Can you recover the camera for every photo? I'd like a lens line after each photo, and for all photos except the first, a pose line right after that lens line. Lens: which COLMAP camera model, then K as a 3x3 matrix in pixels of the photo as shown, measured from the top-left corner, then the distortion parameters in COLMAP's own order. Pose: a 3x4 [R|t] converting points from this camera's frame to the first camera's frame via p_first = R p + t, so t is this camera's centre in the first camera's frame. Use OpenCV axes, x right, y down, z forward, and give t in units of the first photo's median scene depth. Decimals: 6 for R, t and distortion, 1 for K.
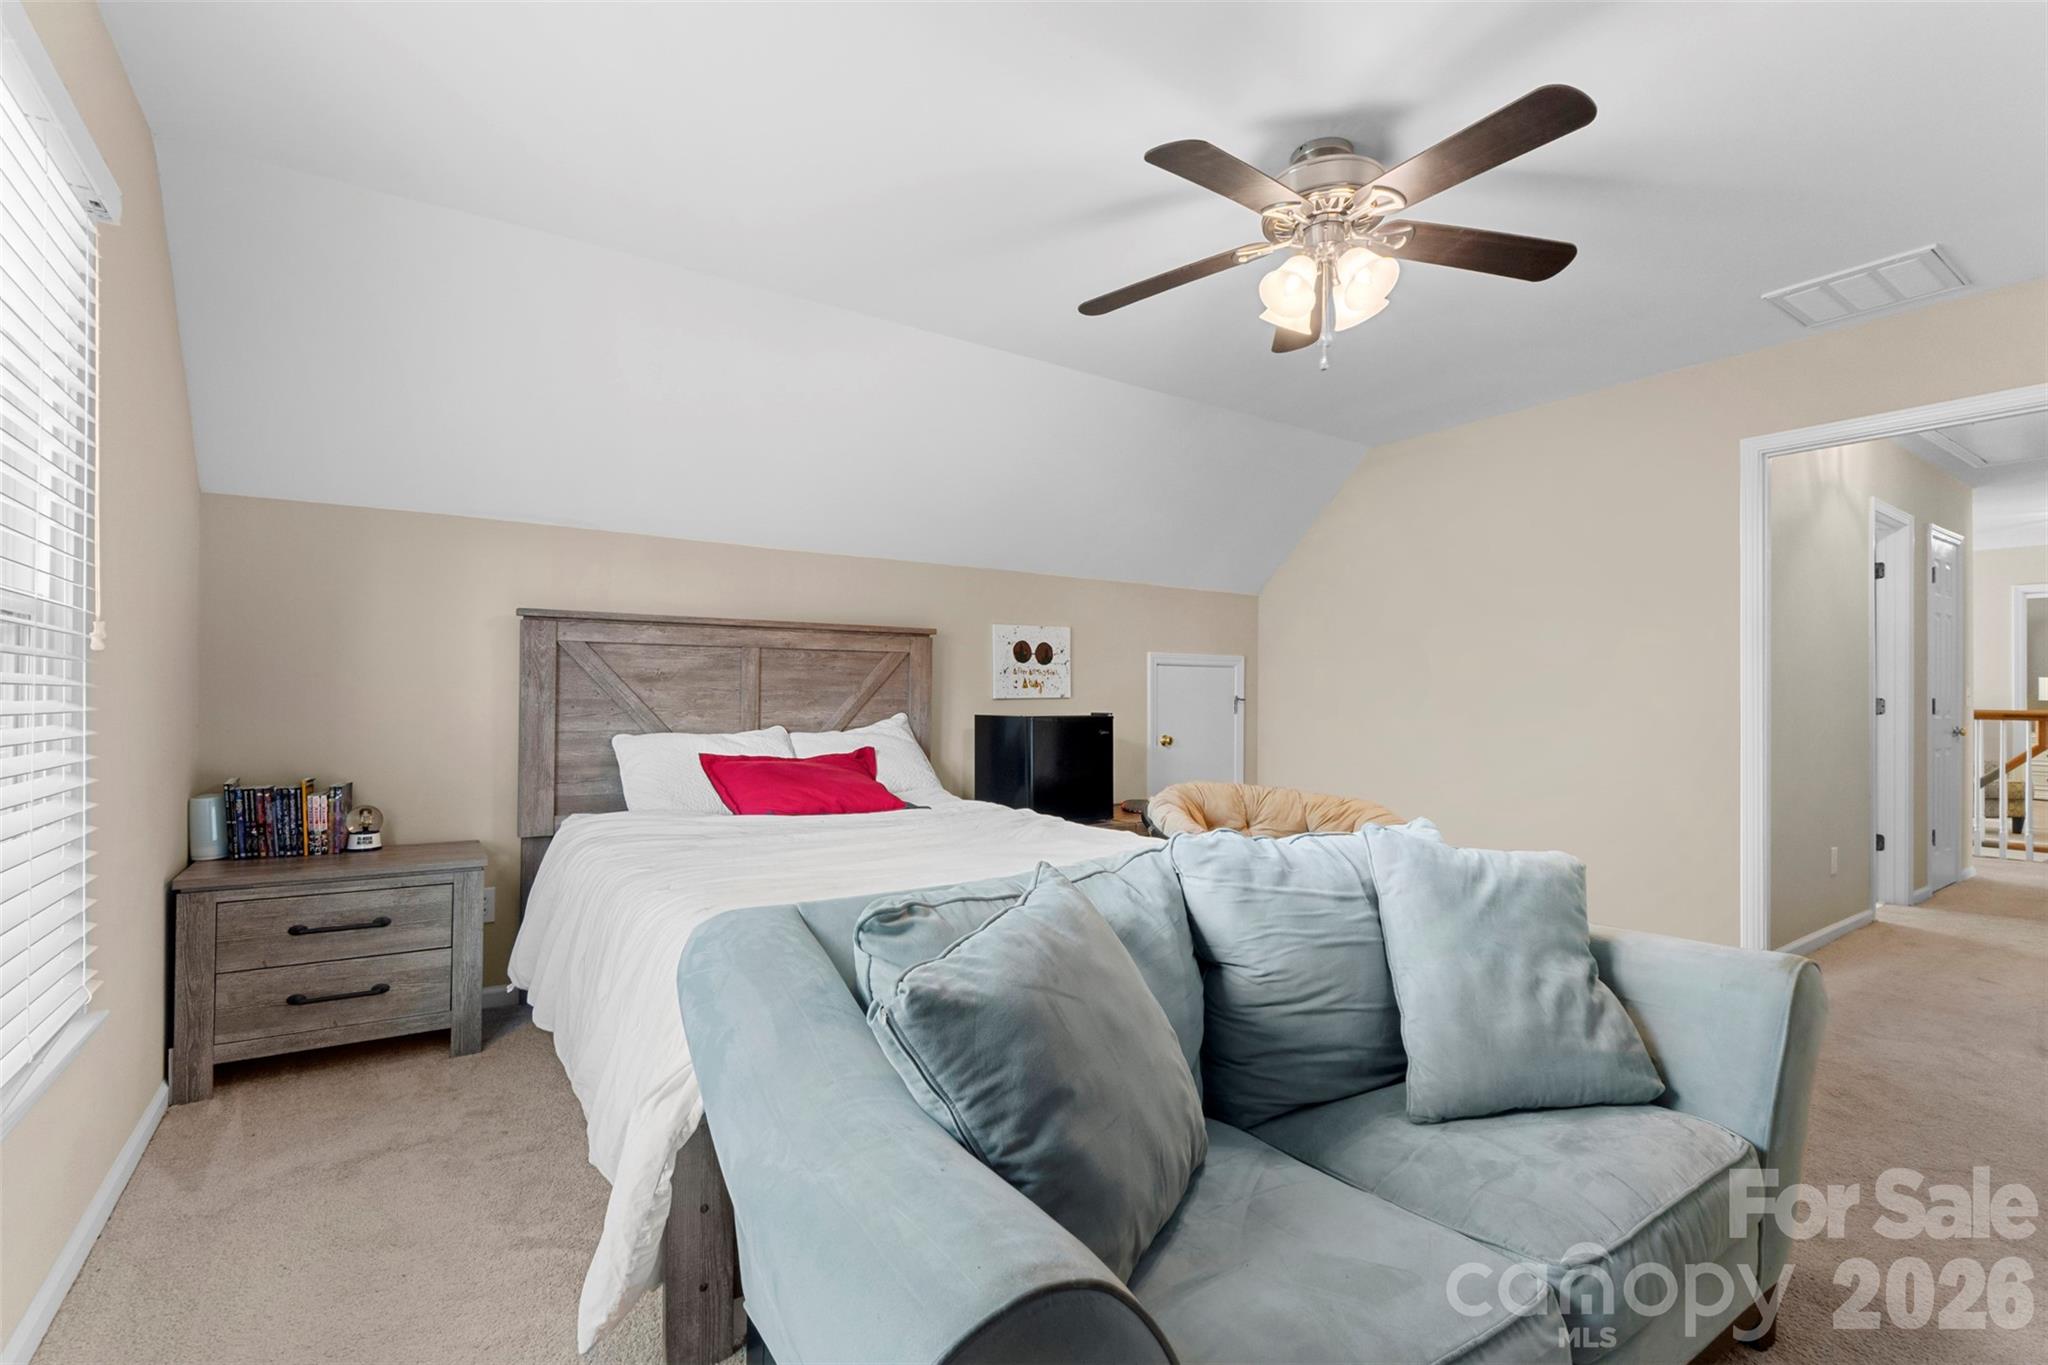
lens RADIAL K [[926.0, 0, 1026.9], [0, 926.0, 692.2], [0, 0, 1]] dist [-0.000848, -0.001268]
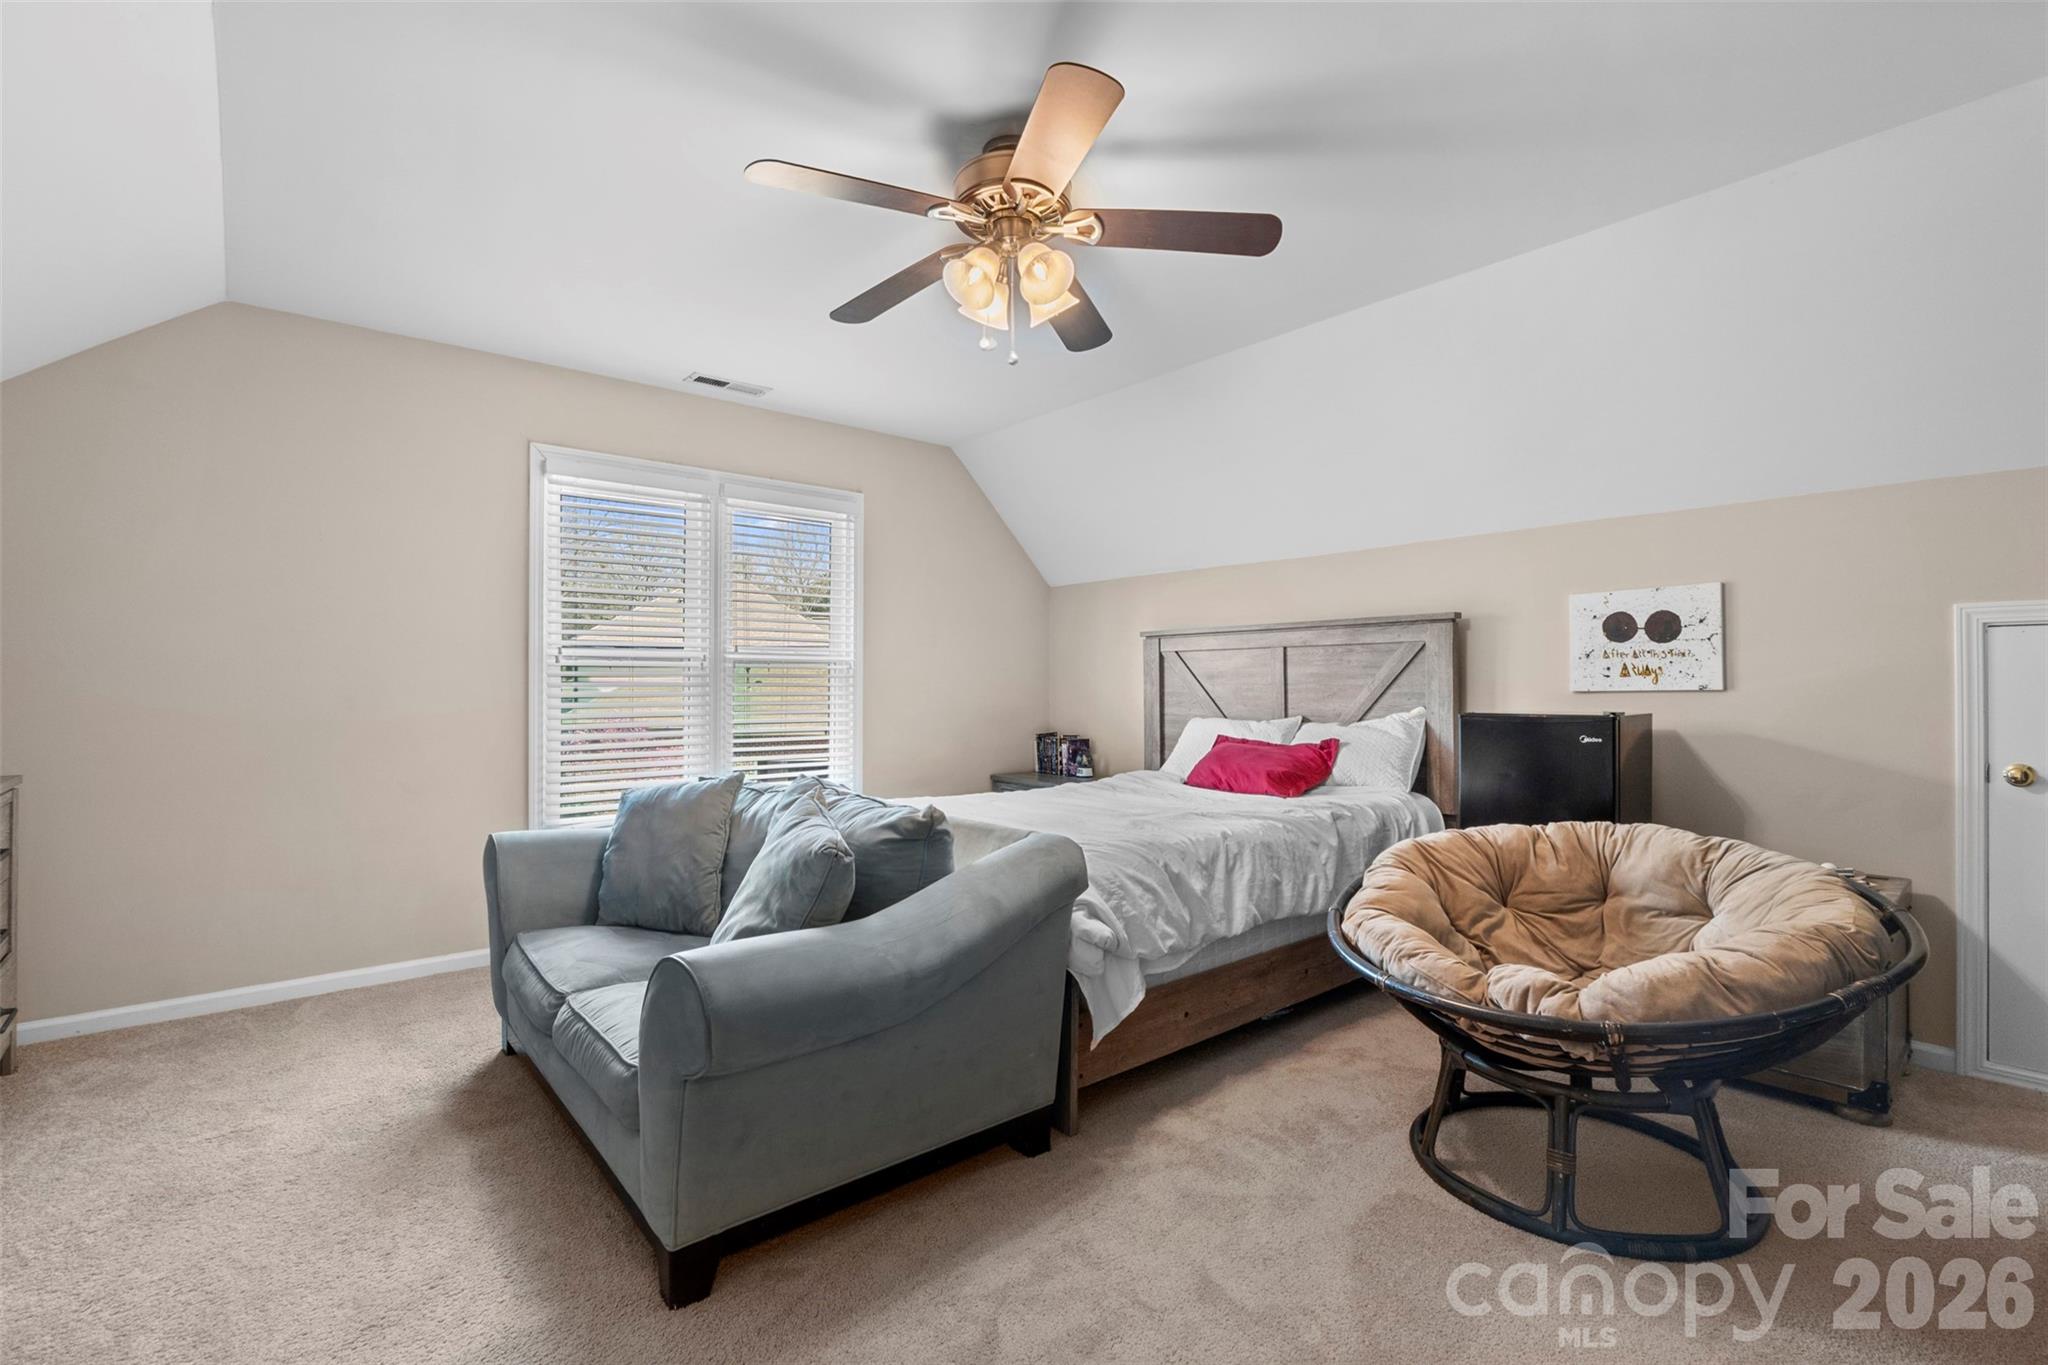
lens RADIAL K [[926.0, 0, 1024.5], [0, 926.0, 681.8], [0, 0, 1]] dist [-0.000848, -0.001268]
pose [[0.090917, -0.003663, -0.995852, 0.681203], [0.013775, 0.999902, -0.002420, -0.005460], [0.995763, -0.013498, 0.090958, 0.473352]]
